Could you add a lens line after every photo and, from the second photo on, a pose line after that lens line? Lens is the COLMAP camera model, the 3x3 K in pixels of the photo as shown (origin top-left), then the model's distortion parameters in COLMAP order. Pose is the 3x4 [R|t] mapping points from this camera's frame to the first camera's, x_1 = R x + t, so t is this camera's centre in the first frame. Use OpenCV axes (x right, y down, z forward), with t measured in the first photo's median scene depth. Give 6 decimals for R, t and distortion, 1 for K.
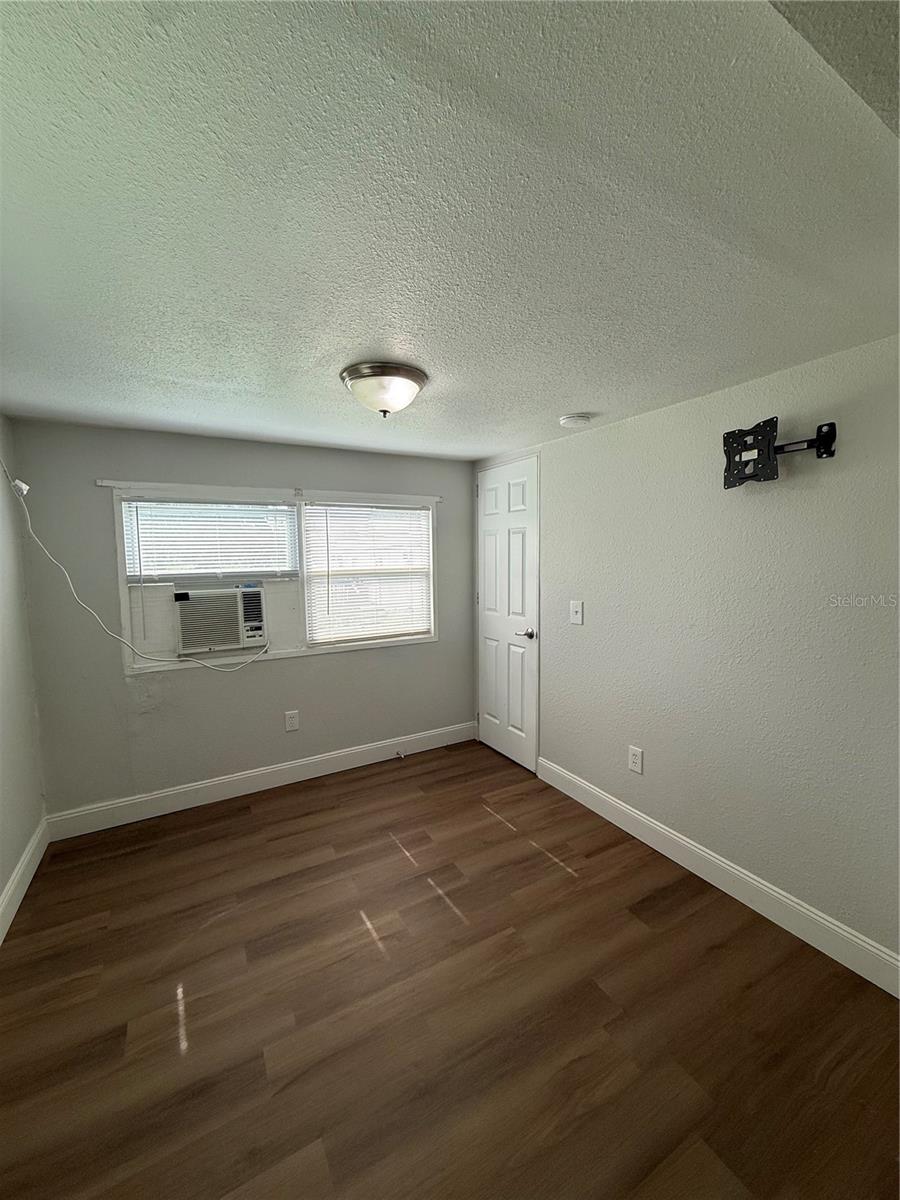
lens RADIAL K [[477.1, 0, 450.0], [0, 477.1, 600.0], [0, 0, 1]] dist [-0.000838, -0.000164]
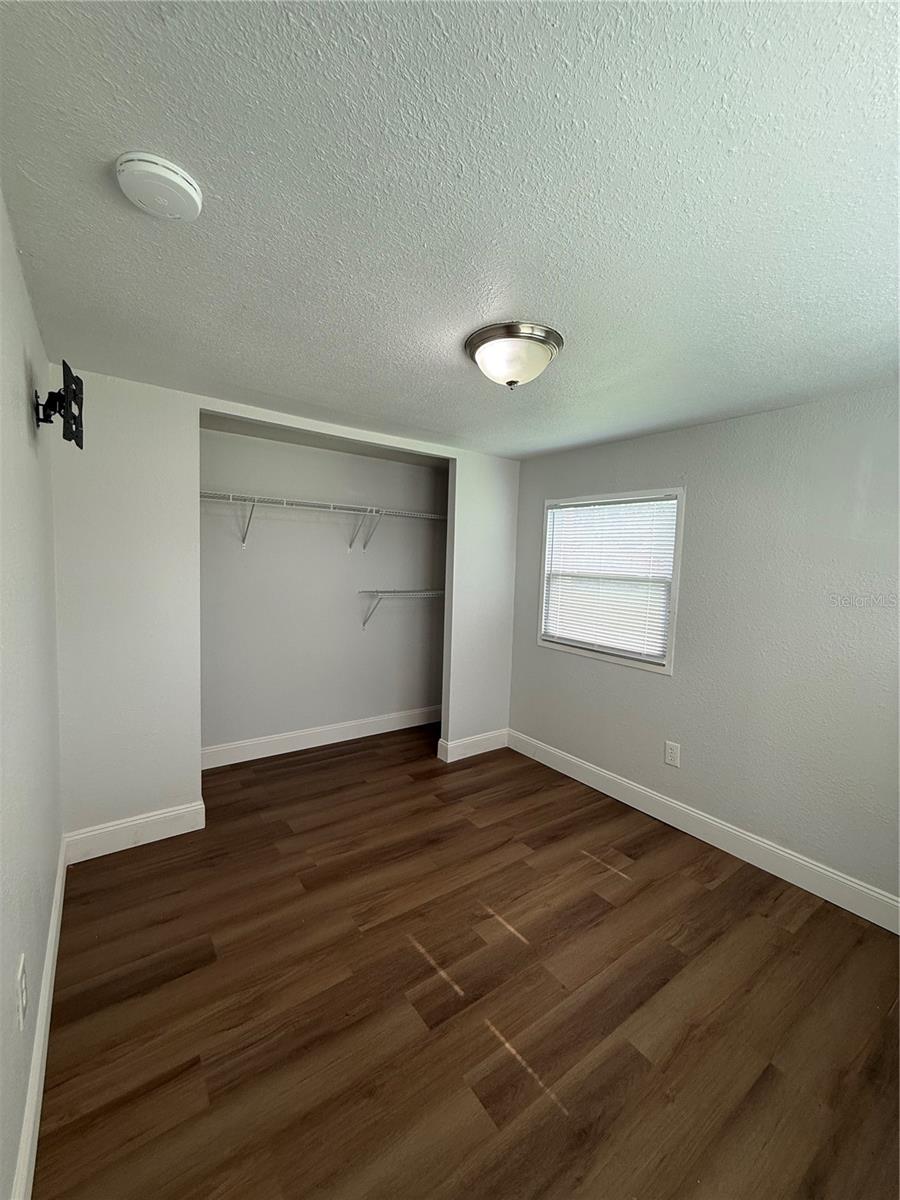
lens RADIAL K [[477.1, 0, 450.0], [0, 477.1, 600.0], [0, 0, 1]] dist [-0.000838, -0.000164]
pose [[-0.993303, -0.011986, -0.114914, 0.068603], [-0.031526, 0.984979, 0.169771, -0.128441], [0.111153, 0.172257, -0.978761, 1.762307]]
